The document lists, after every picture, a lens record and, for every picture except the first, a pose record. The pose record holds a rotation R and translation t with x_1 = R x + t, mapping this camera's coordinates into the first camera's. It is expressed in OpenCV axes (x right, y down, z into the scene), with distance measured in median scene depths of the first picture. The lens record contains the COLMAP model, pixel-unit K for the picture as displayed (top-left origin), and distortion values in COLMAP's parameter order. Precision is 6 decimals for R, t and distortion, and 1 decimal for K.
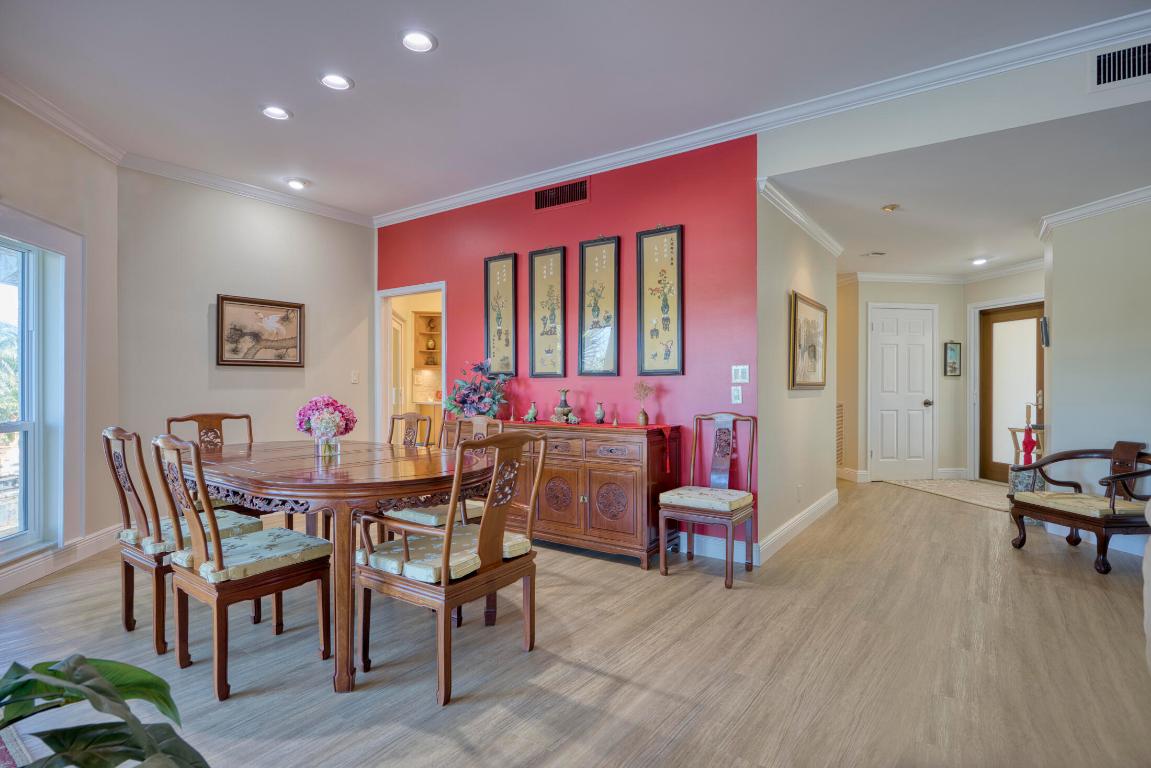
lens RADIAL K [[576.8, 0, 577.8], [0, 576.8, 387.8], [0, 0, 1]] dist [-0.002126, 0.000160]
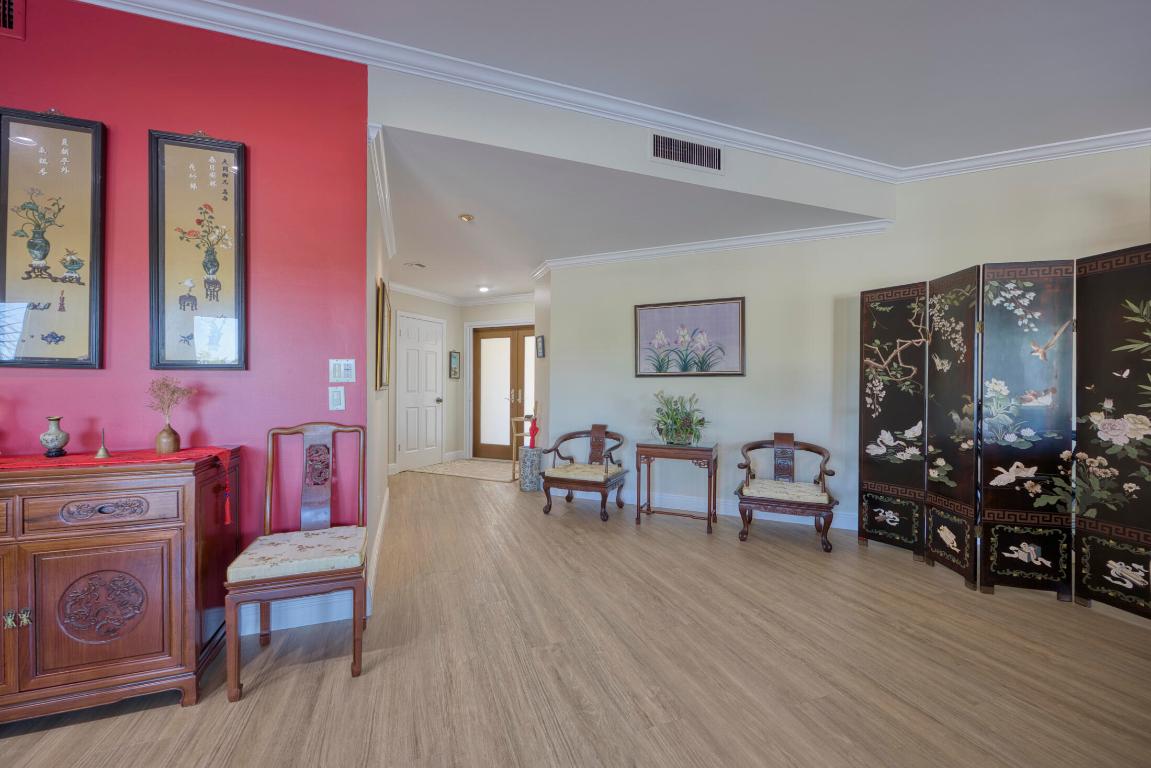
lens RADIAL K [[459.8, 0, 577.6], [0, 459.8, 385.6], [0, 0, 1]] dist [-0.007259, 0.001065]
pose [[0.567822, 0.001451, 0.823150, -0.035154], [0.002015, 0.999993, -0.003153, -0.001565], [-0.823149, 0.003449, 0.567815, 0.365617]]
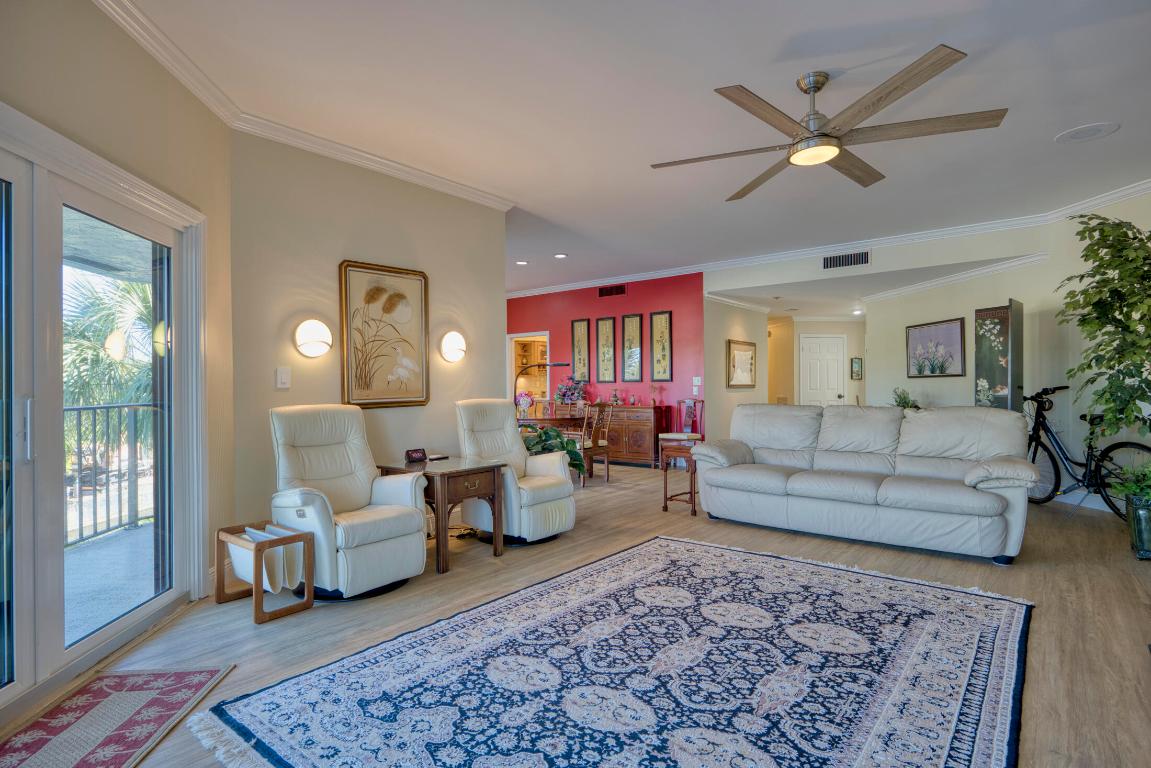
lens RADIAL K [[576.8, 0, 579.6], [0, 576.8, 387.2], [0, 0, 1]] dist [-0.002126, 0.000160]
pose [[0.998137, -0.007618, -0.060541, -0.026233], [0.007270, 0.999956, -0.005979, 0.008591], [0.060584, 0.005528, 0.998148, -1.085942]]
